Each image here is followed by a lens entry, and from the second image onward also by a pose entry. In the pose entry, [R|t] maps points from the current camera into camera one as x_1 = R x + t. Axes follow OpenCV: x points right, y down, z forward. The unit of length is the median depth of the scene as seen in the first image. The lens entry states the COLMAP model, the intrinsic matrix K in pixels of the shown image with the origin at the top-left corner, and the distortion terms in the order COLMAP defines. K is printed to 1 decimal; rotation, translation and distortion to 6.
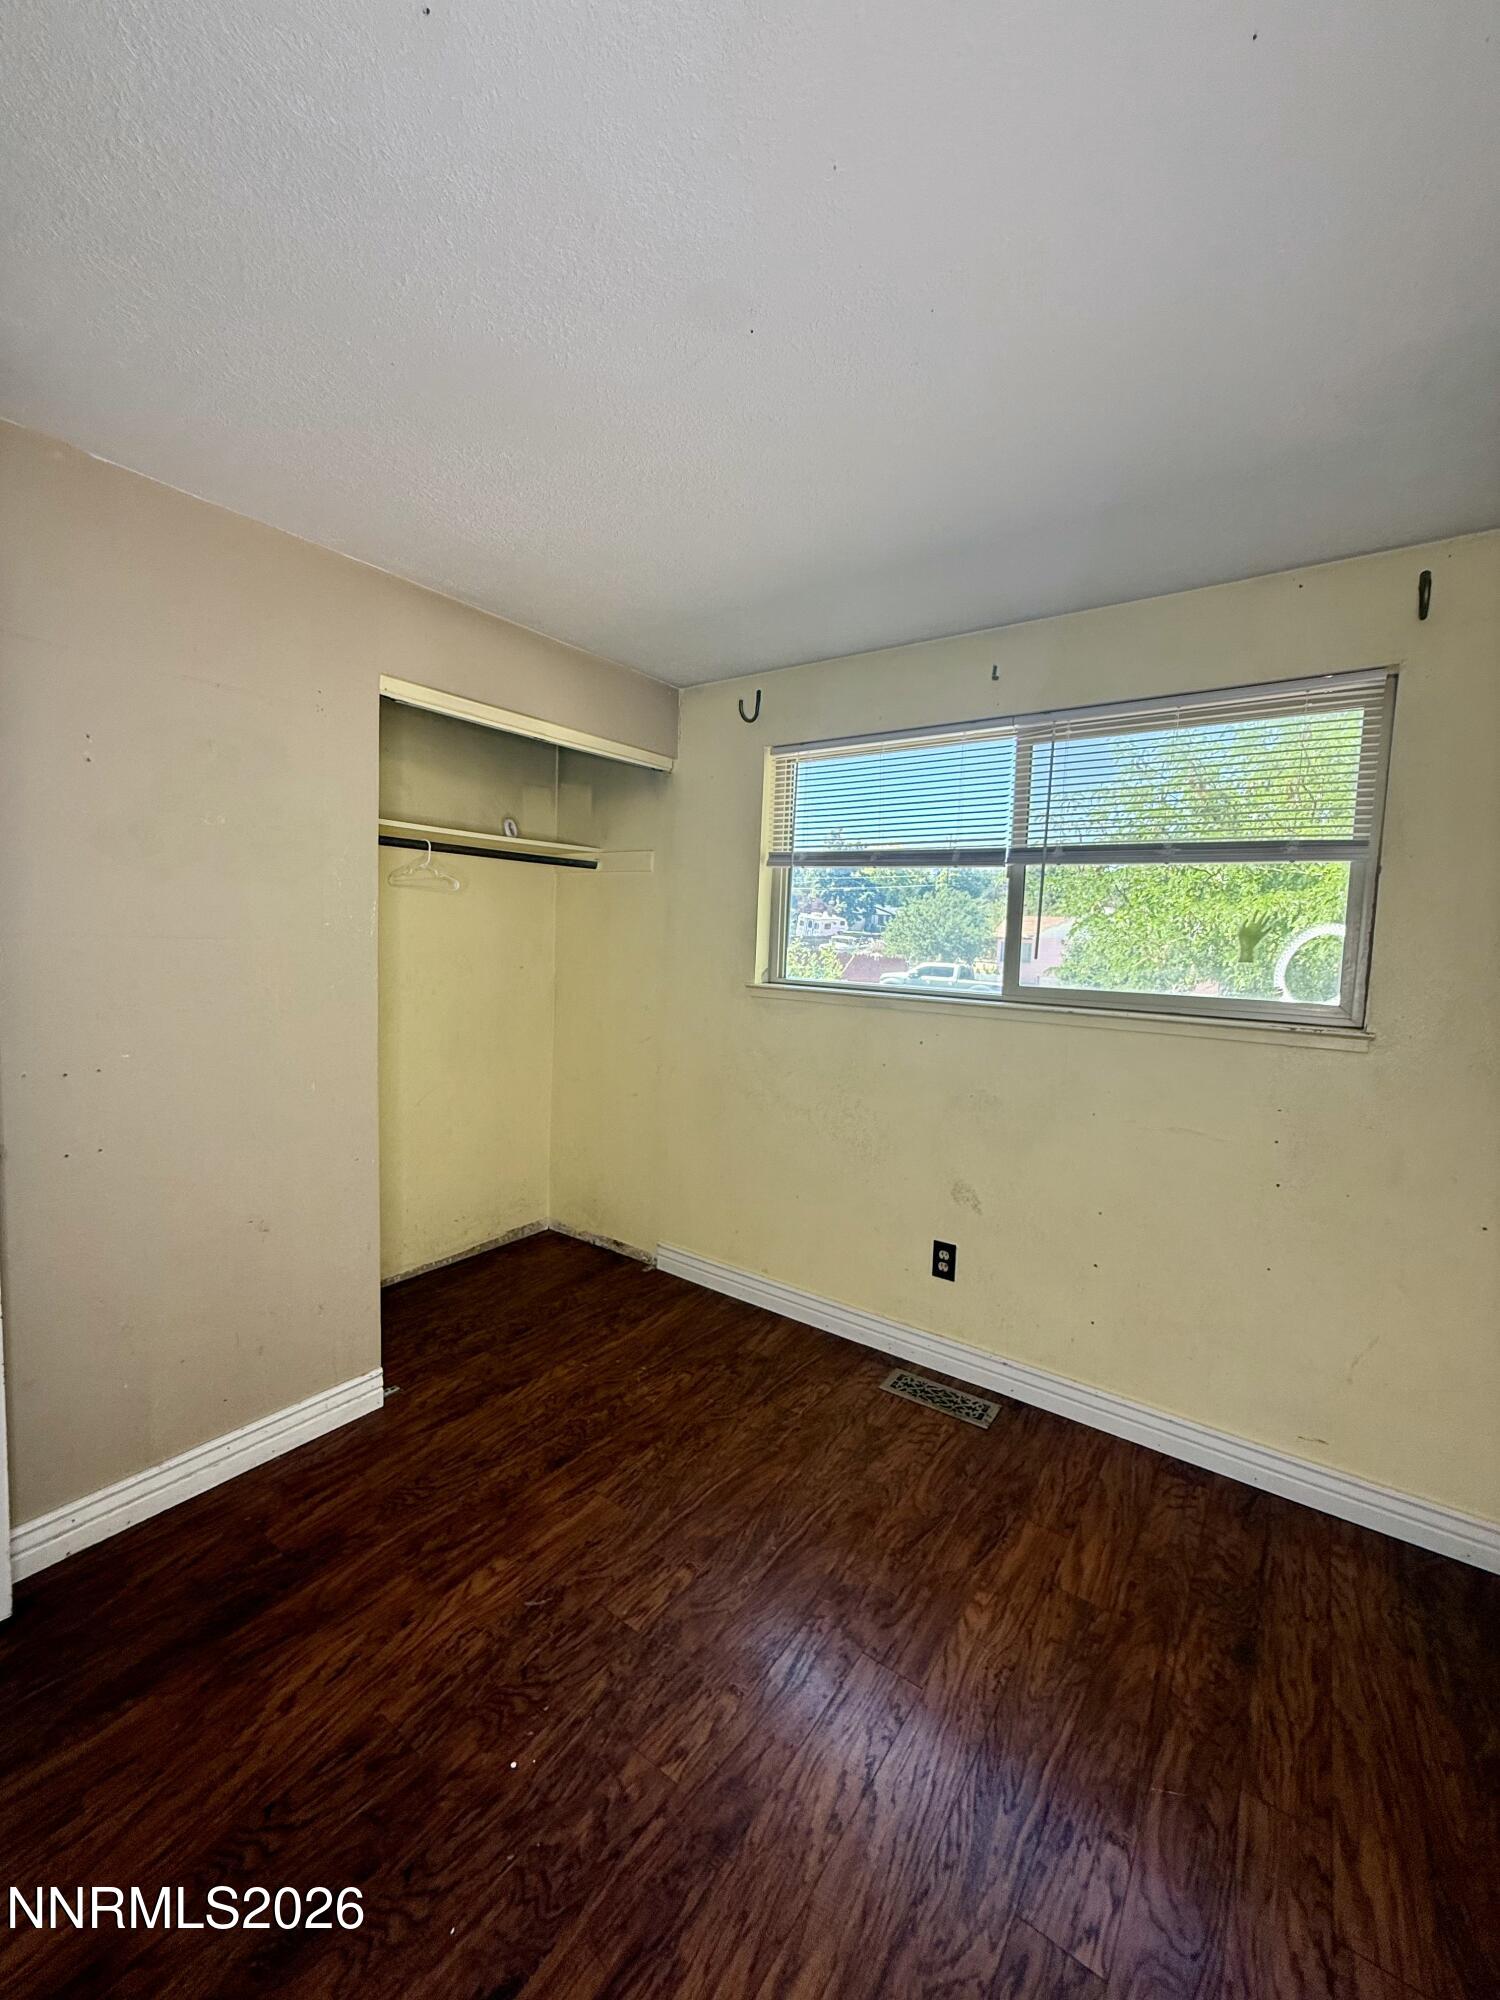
lens RADIAL K [[797.9, 0, 747.1], [0, 797.9, 994.8], [0, 0, 1]] dist [-0.001909, 0.000506]
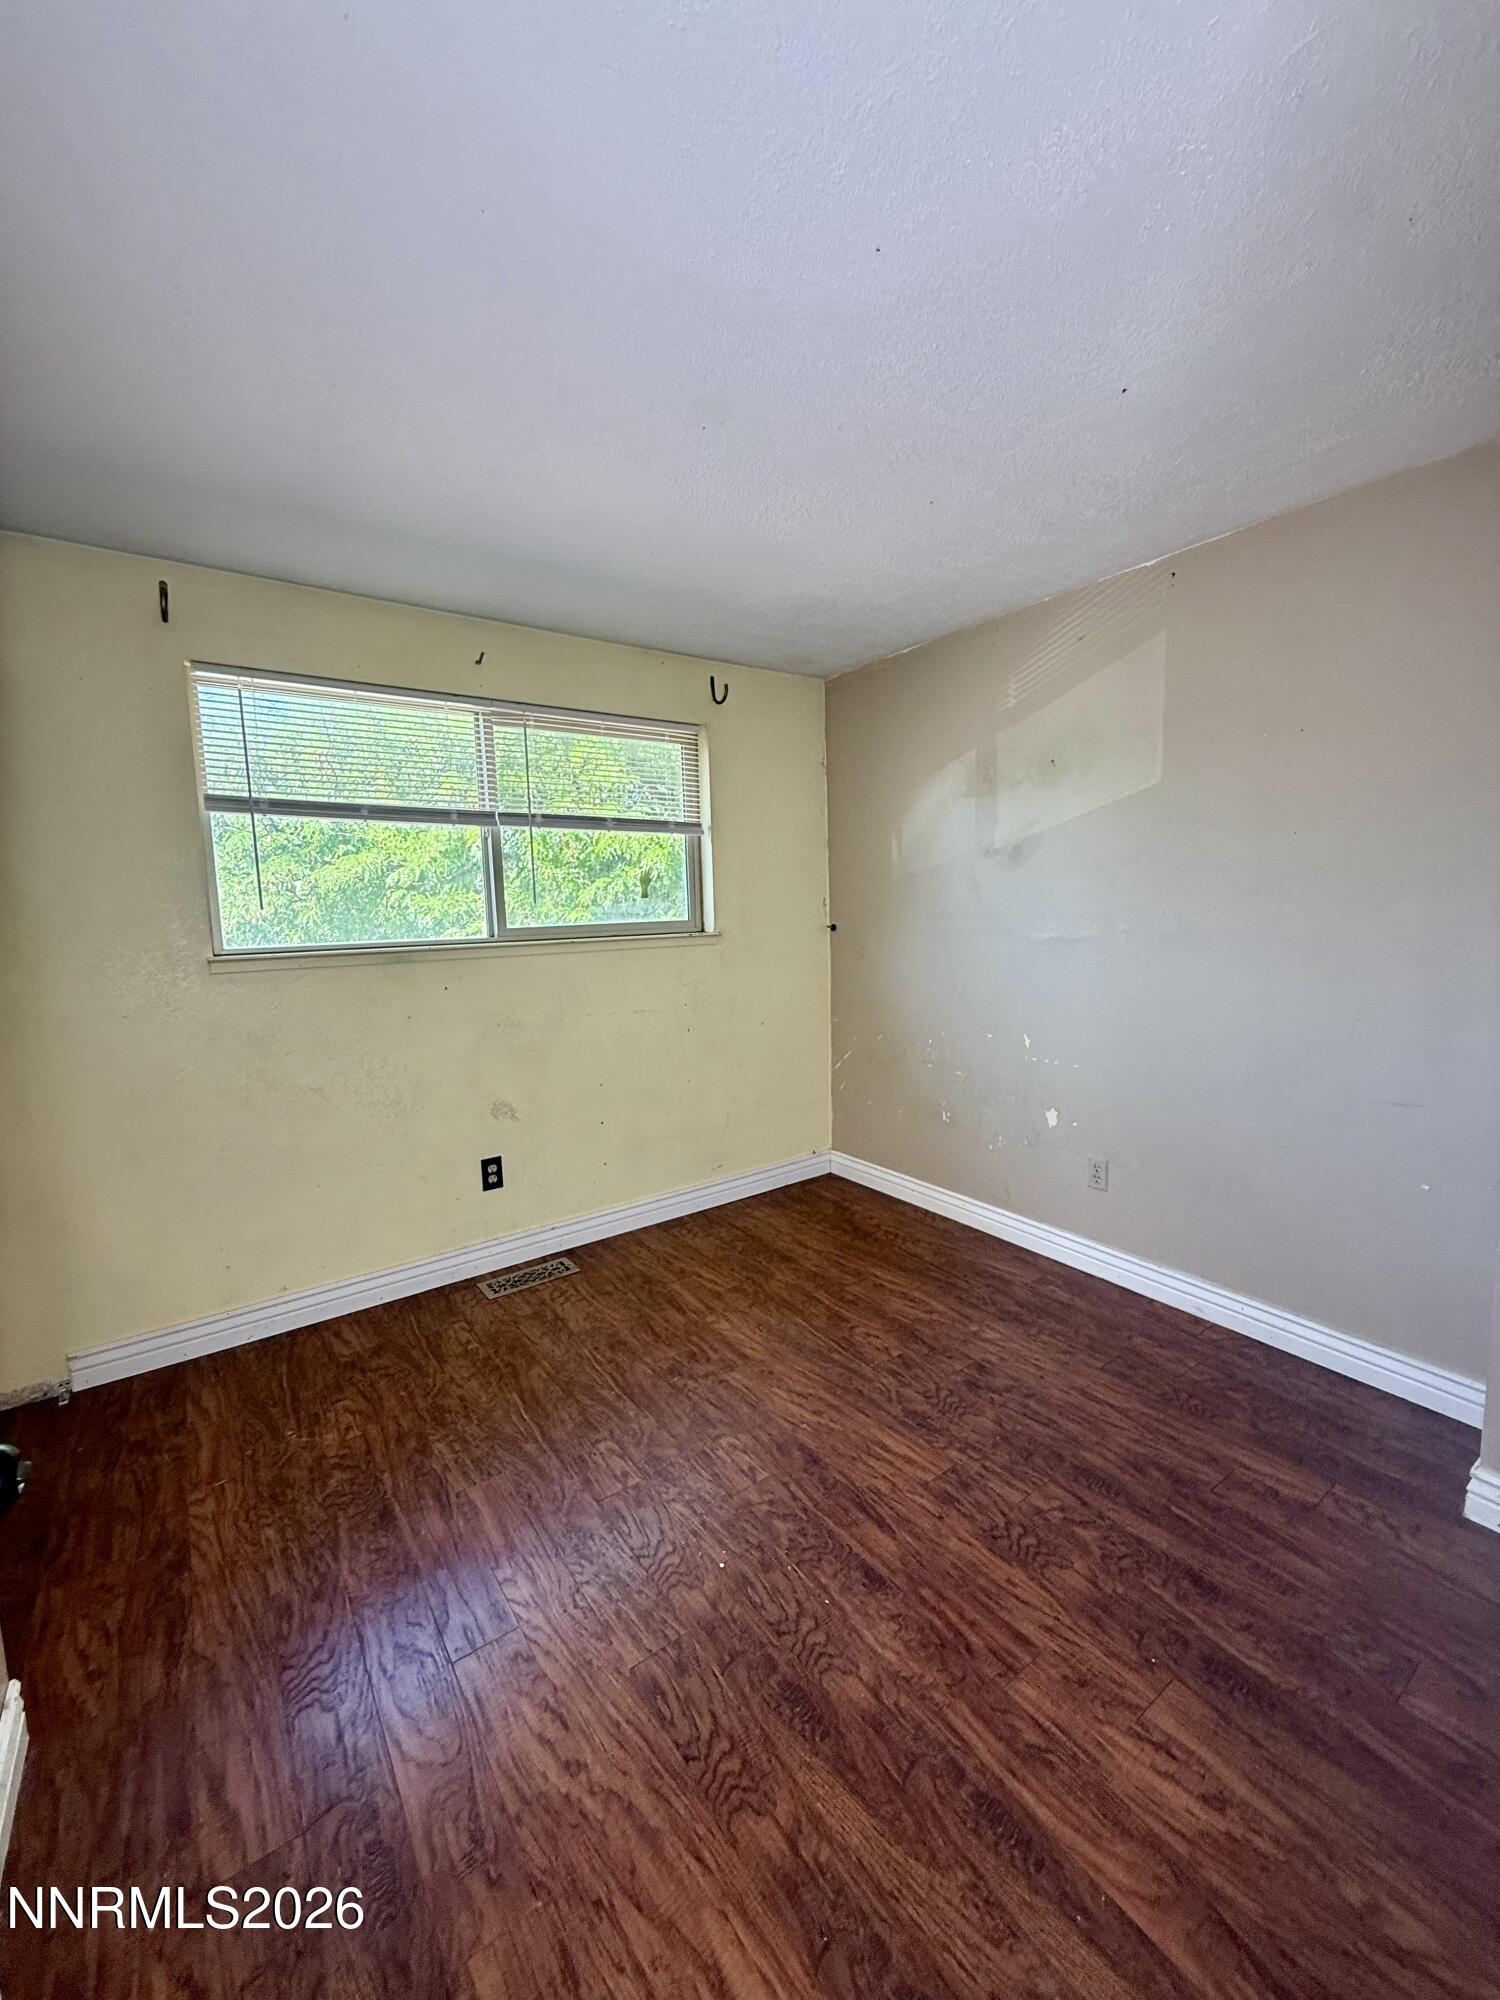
lens RADIAL K [[797.9, 0, 747.1], [0, 797.9, 994.8], [0, 0, 1]] dist [-0.001909, 0.000506]
pose [[0.315007, -0.152091, 0.936824, -0.800897], [0.111589, 0.986165, 0.122580, -0.022146], [-0.942507, 0.065926, 0.327620, 0.316026]]
